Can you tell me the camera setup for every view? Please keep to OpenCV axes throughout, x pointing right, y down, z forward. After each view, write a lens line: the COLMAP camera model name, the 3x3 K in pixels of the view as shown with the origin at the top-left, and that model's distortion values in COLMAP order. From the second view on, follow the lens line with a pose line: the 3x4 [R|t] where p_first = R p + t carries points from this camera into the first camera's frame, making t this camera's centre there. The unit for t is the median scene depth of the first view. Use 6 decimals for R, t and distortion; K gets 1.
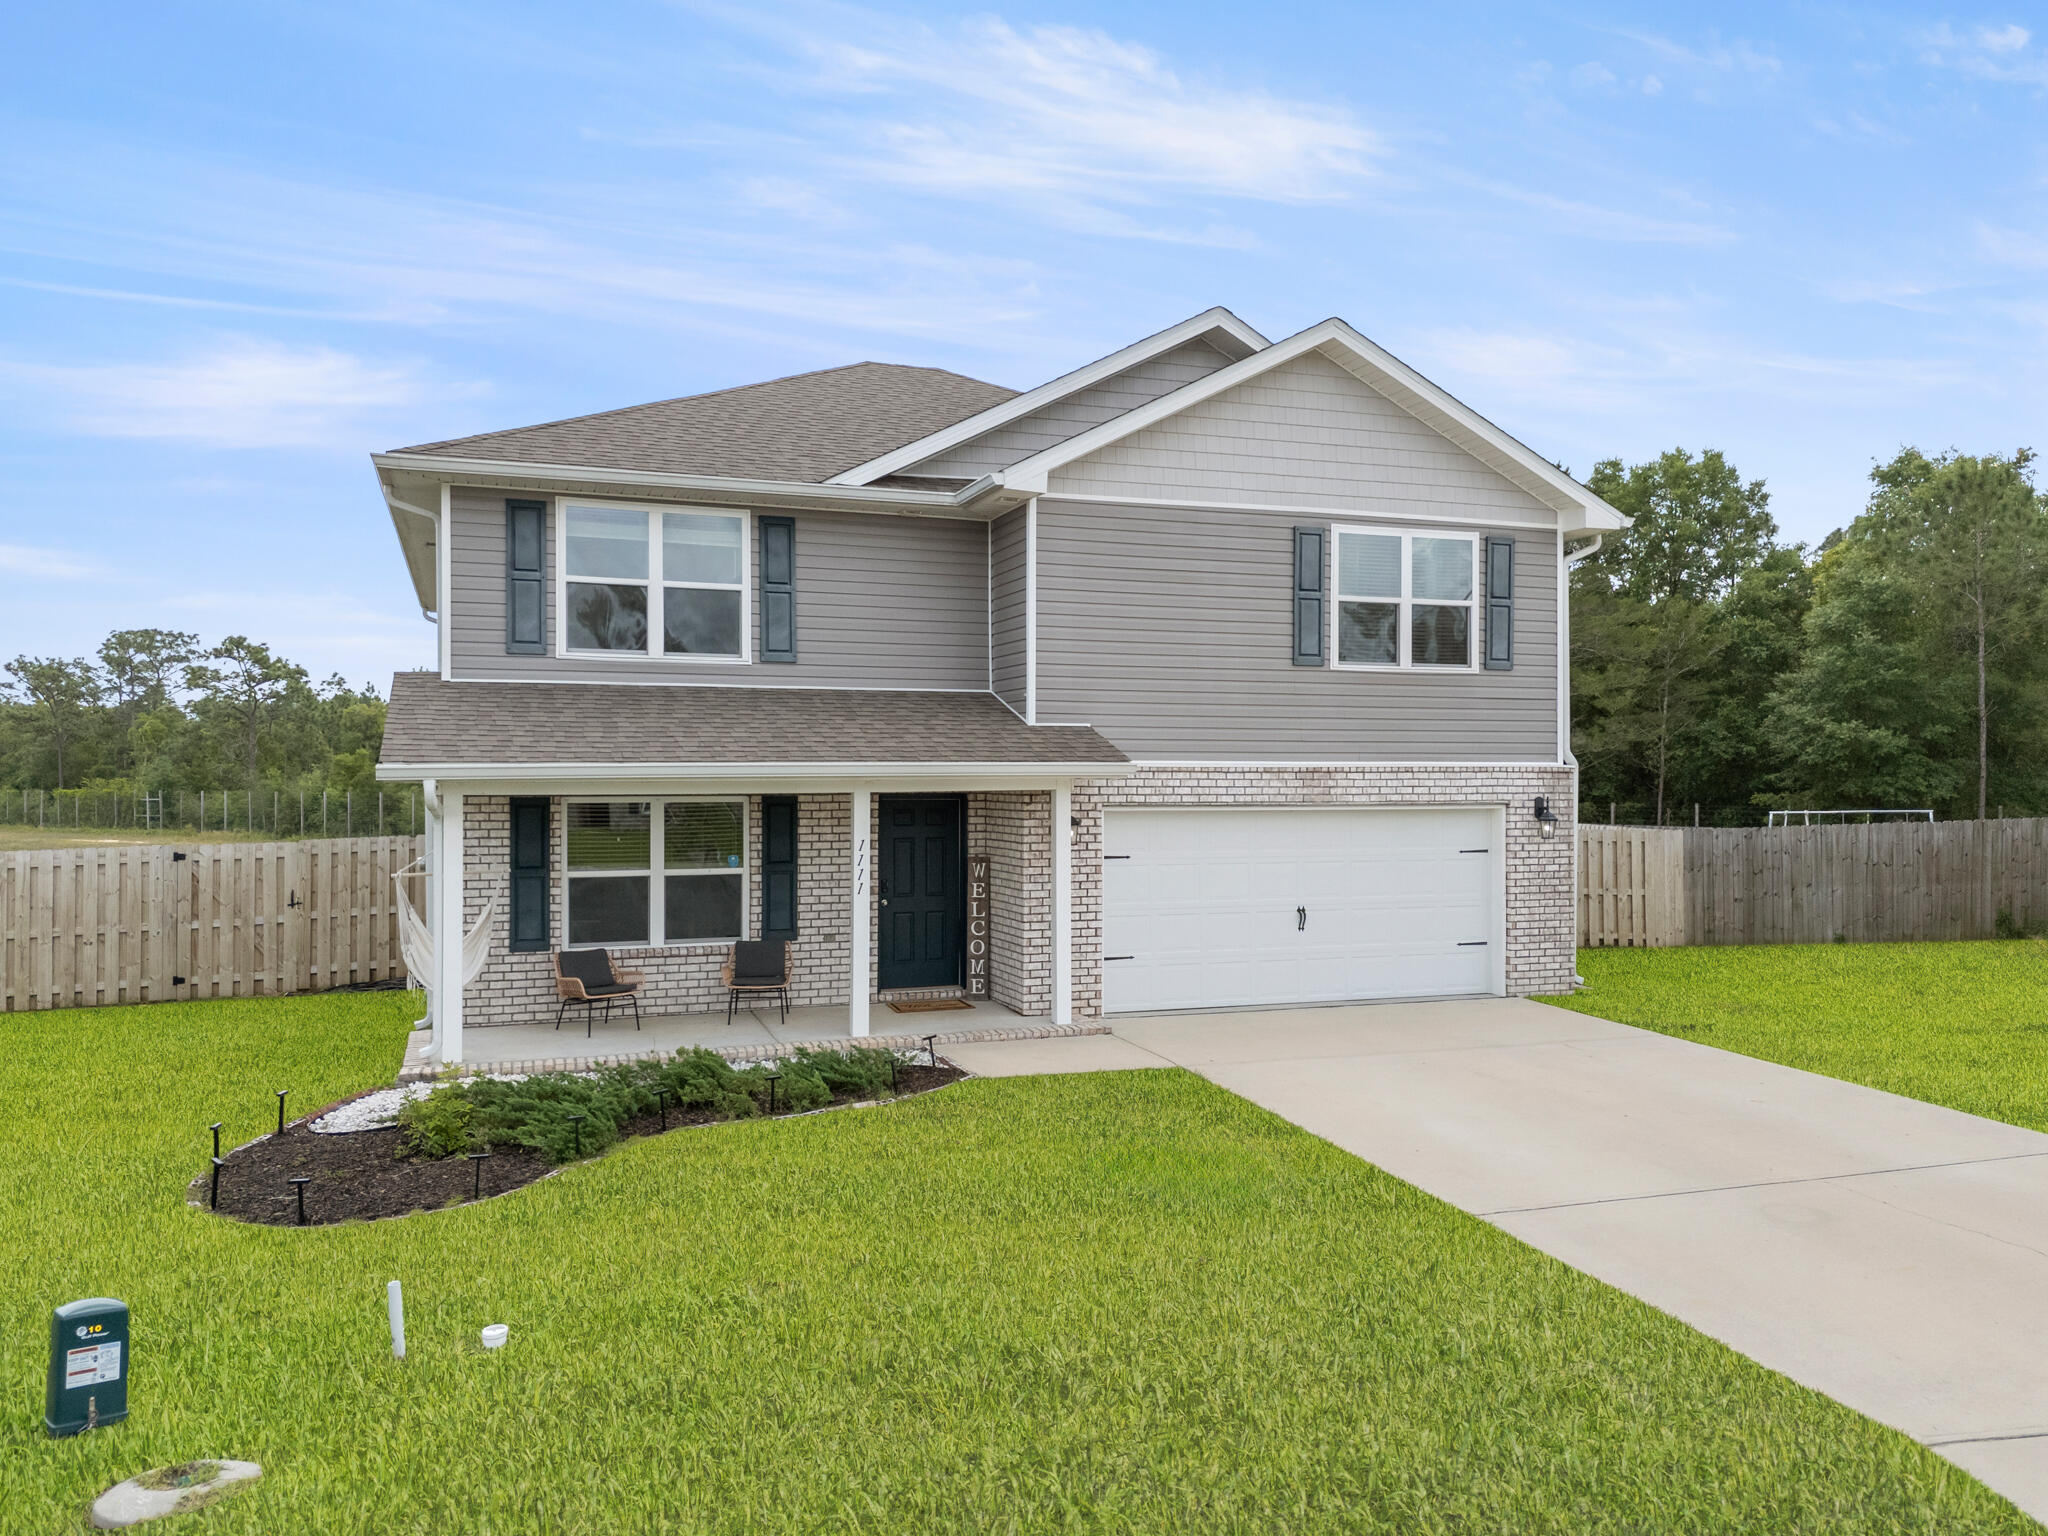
lens RADIAL K [[1508.3, 0, 1026.0], [0, 1508.3, 807.9], [0, 0, 1]] dist [0.052749, -0.029244]
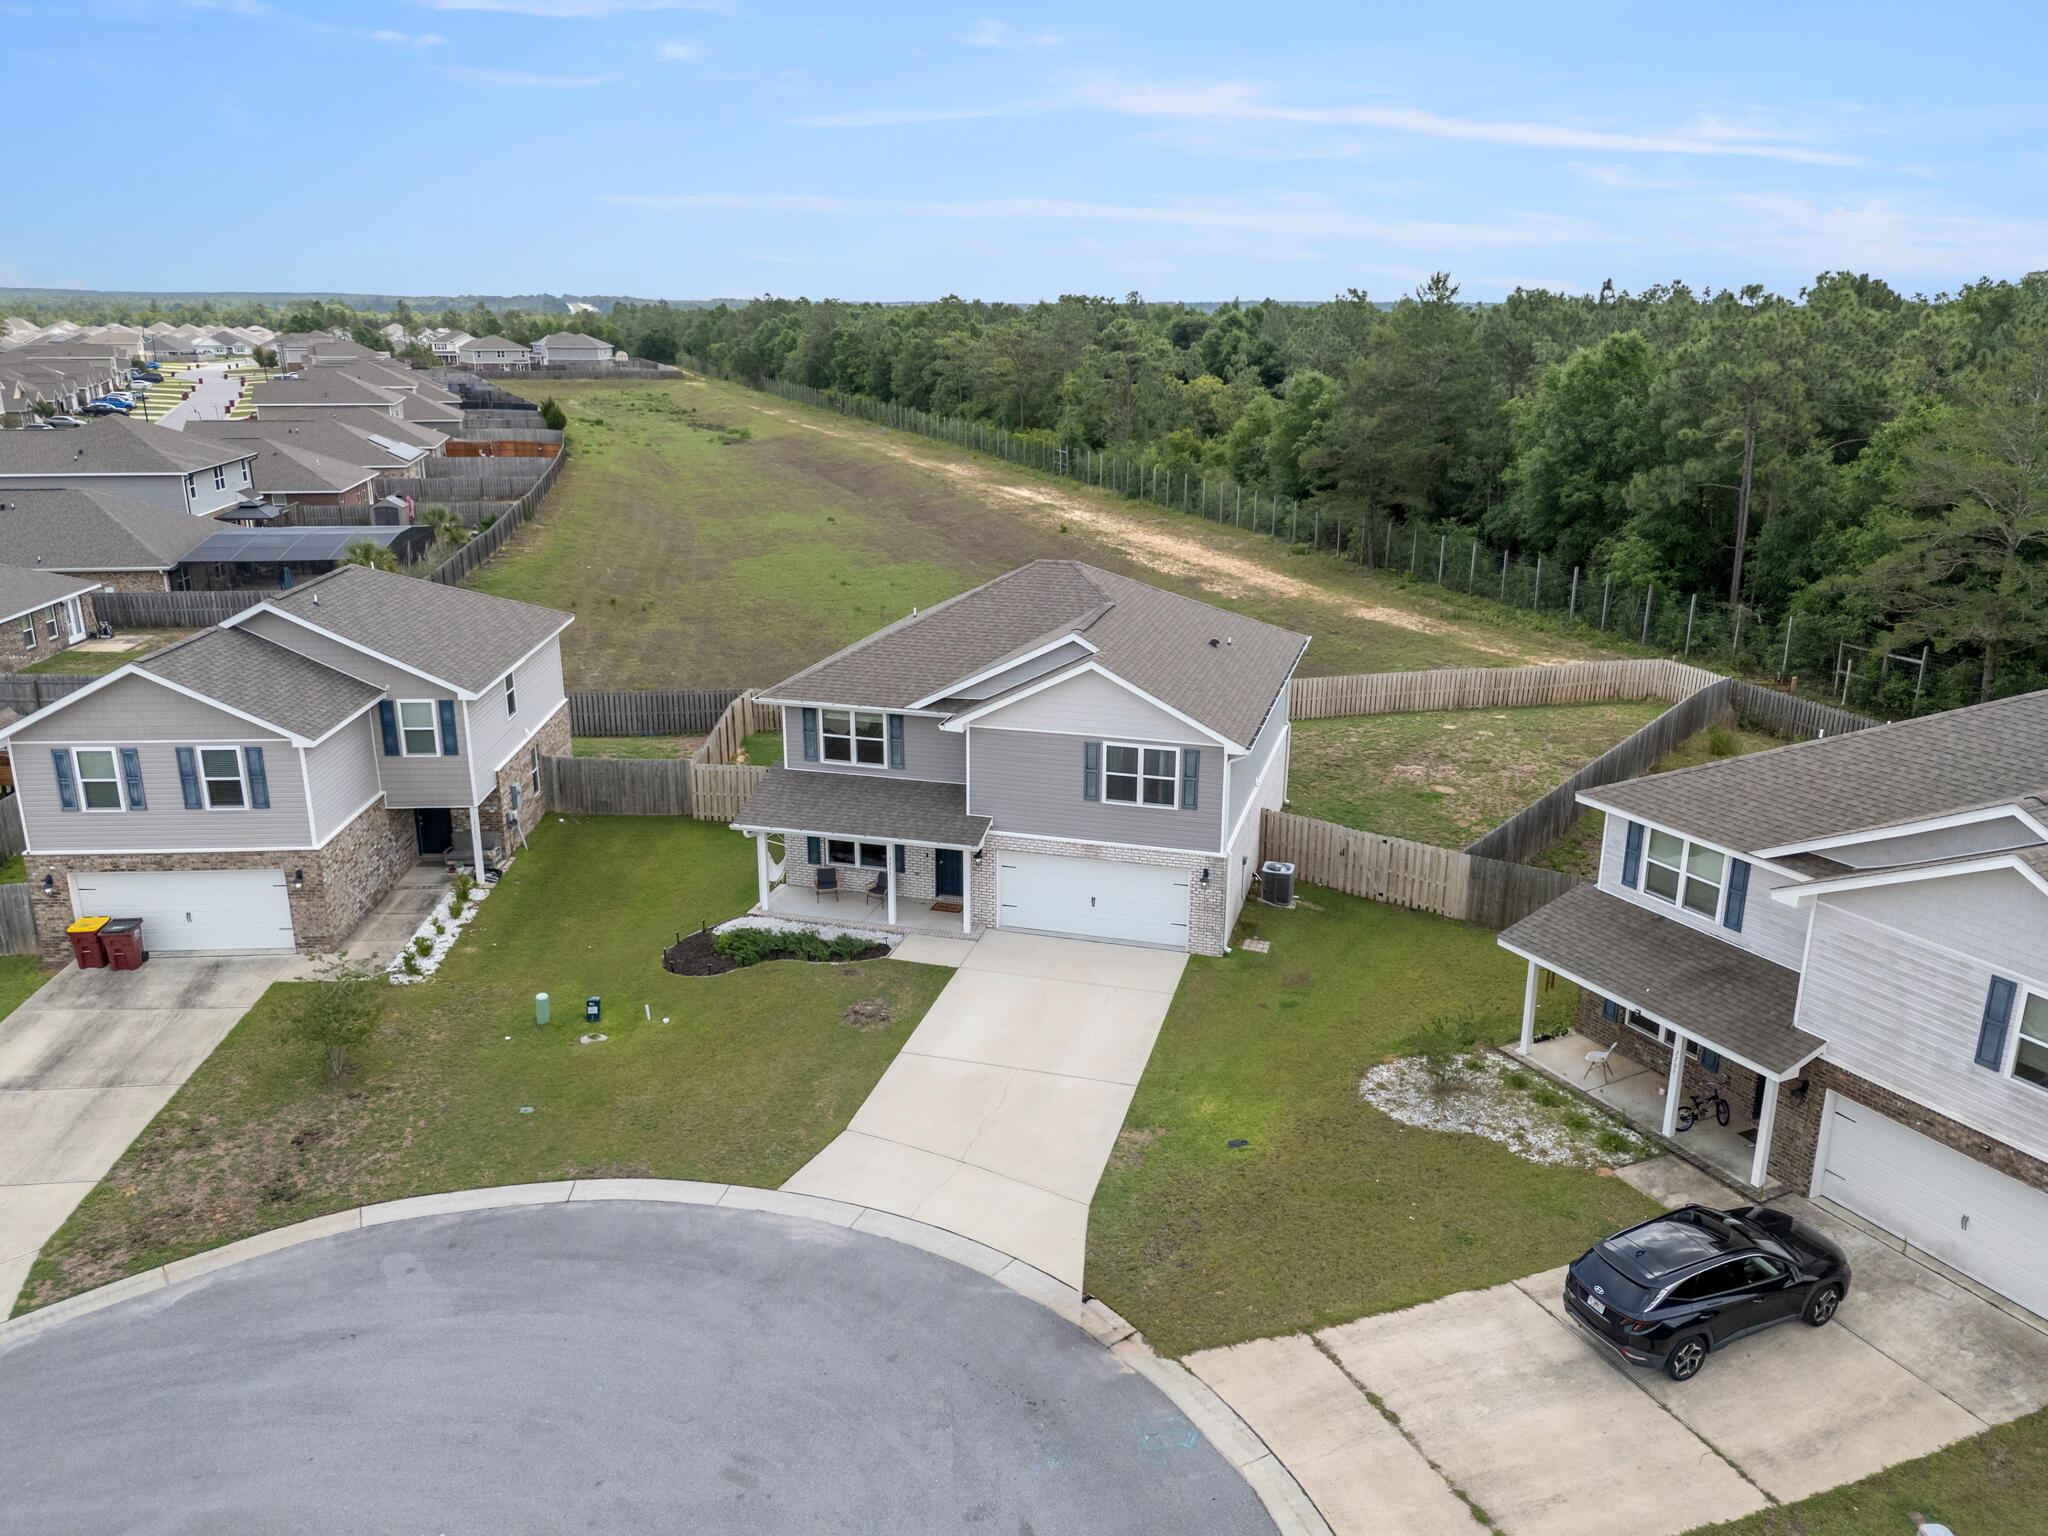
lens RADIAL K [[1508.3, 0, 1021.5], [0, 1508.3, 768.6], [0, 0, 1]] dist [0.052749, -0.029244]
pose [[0.808551, 0.173486, -0.562270, 1.316055], [-0.010186, 0.959533, 0.281413, -0.747246], [0.588338, -0.221809, 0.777598, -0.782391]]
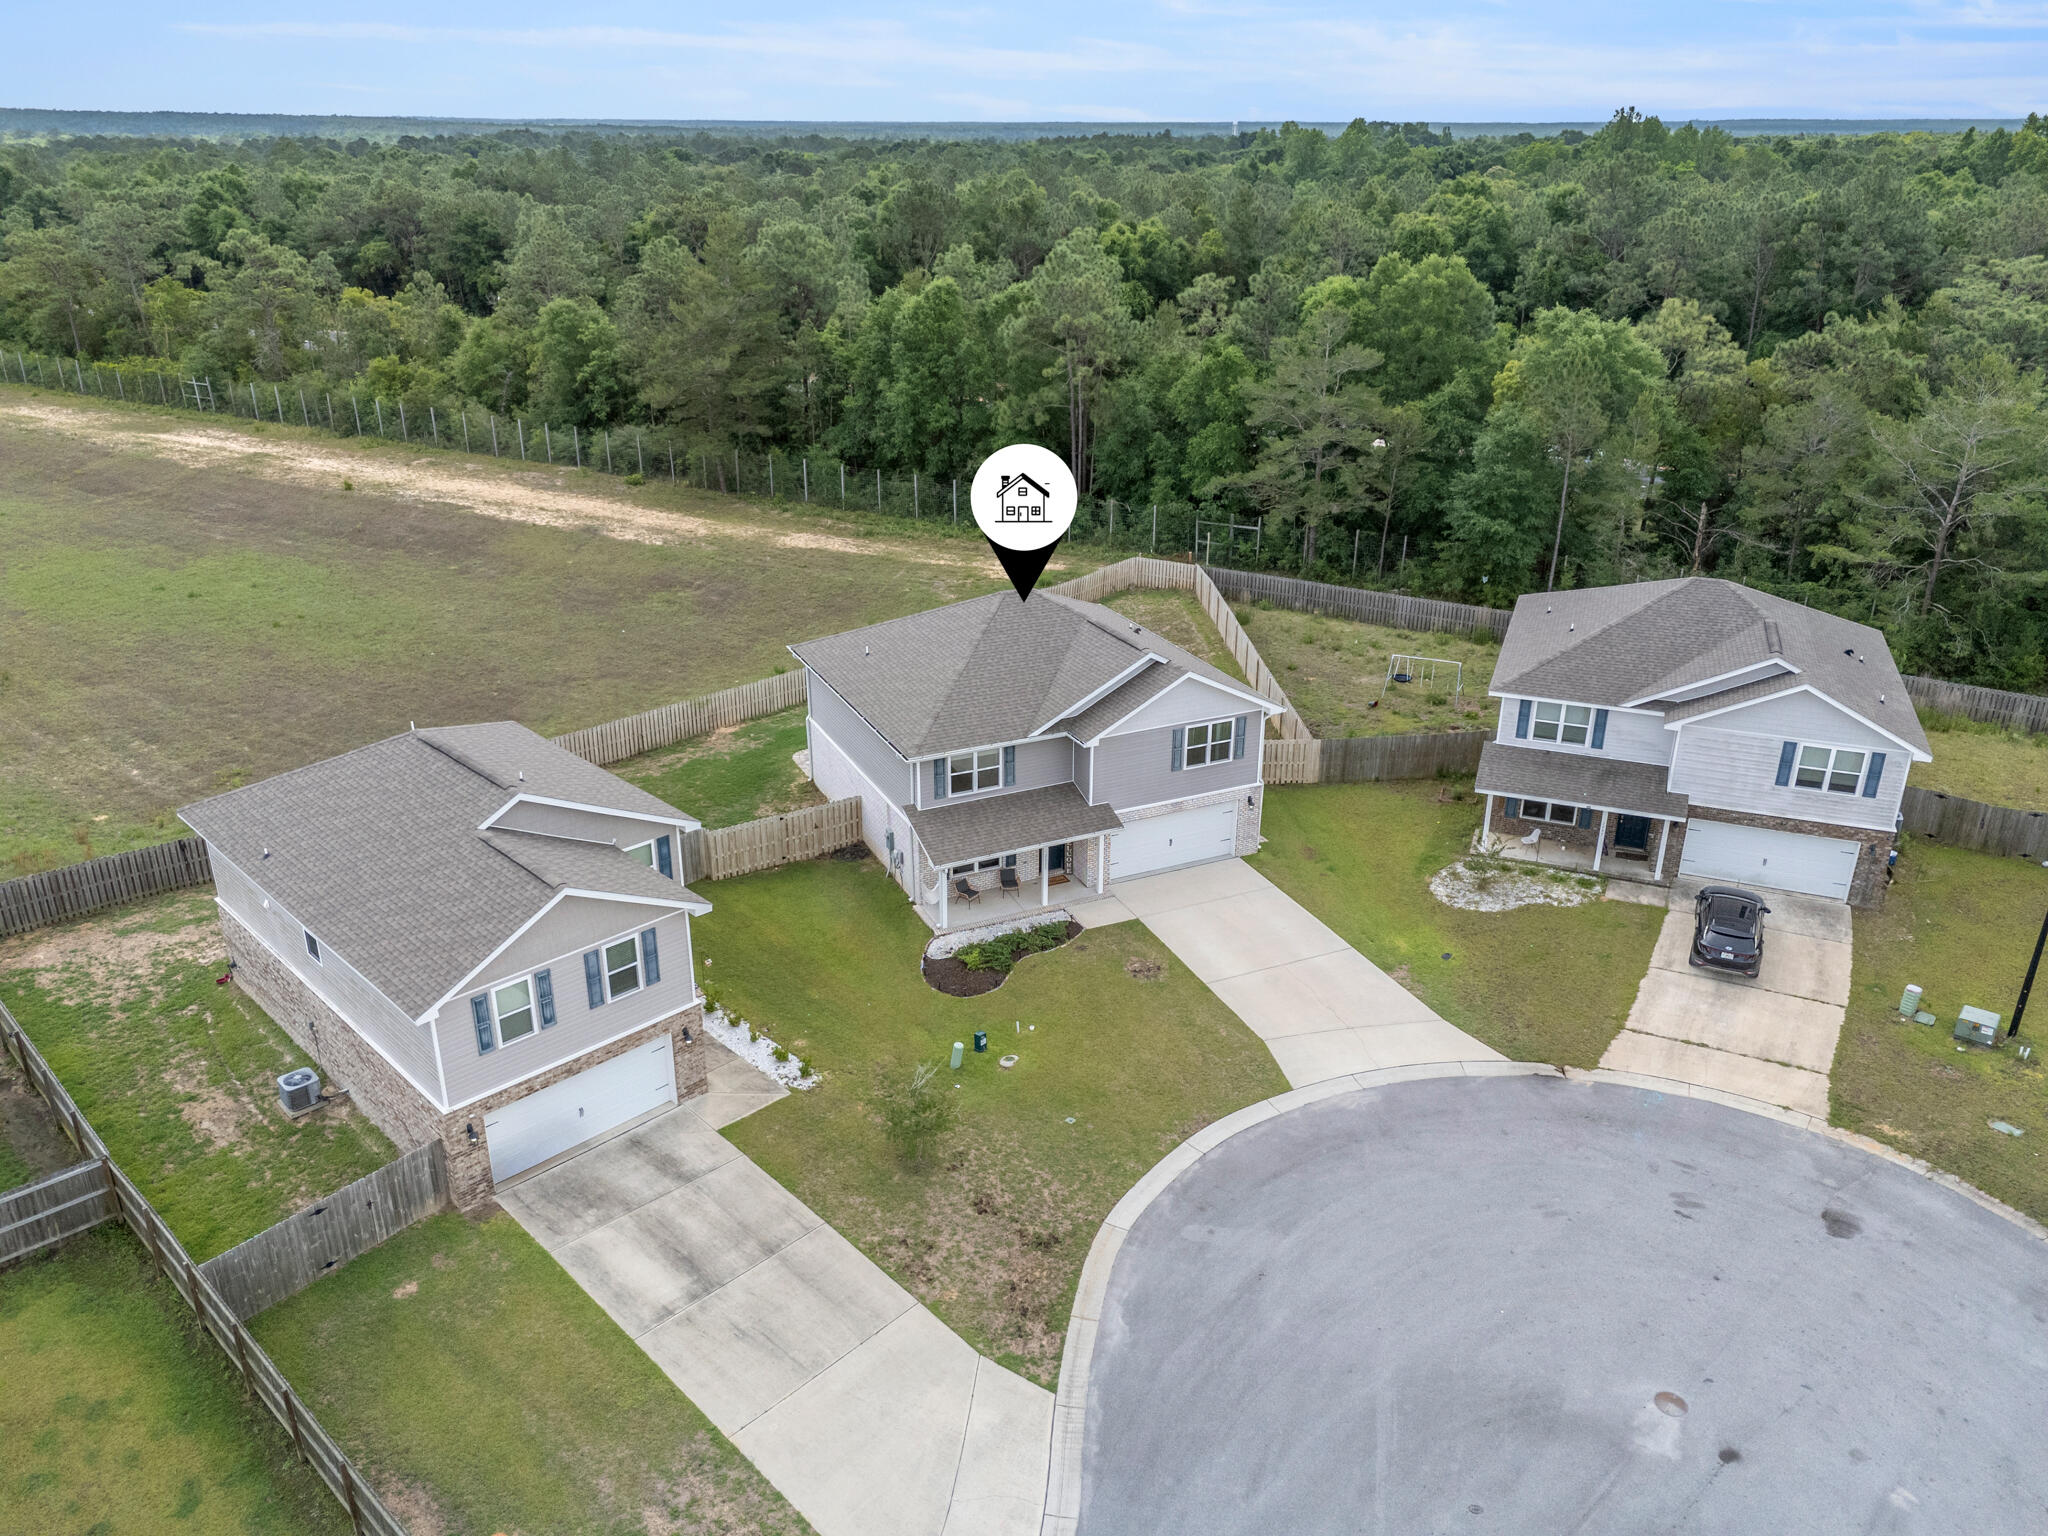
lens RADIAL K [[1508.3, 0, 1021.2], [0, 1508.3, 773.3], [0, 0, 1]] dist [0.052749, -0.029244]
pose [[0.995473, -0.033229, 0.089047, -0.384288], [-0.003276, 0.924343, 0.381550, -1.208943], [-0.094988, -0.380114, 0.920049, -1.723959]]
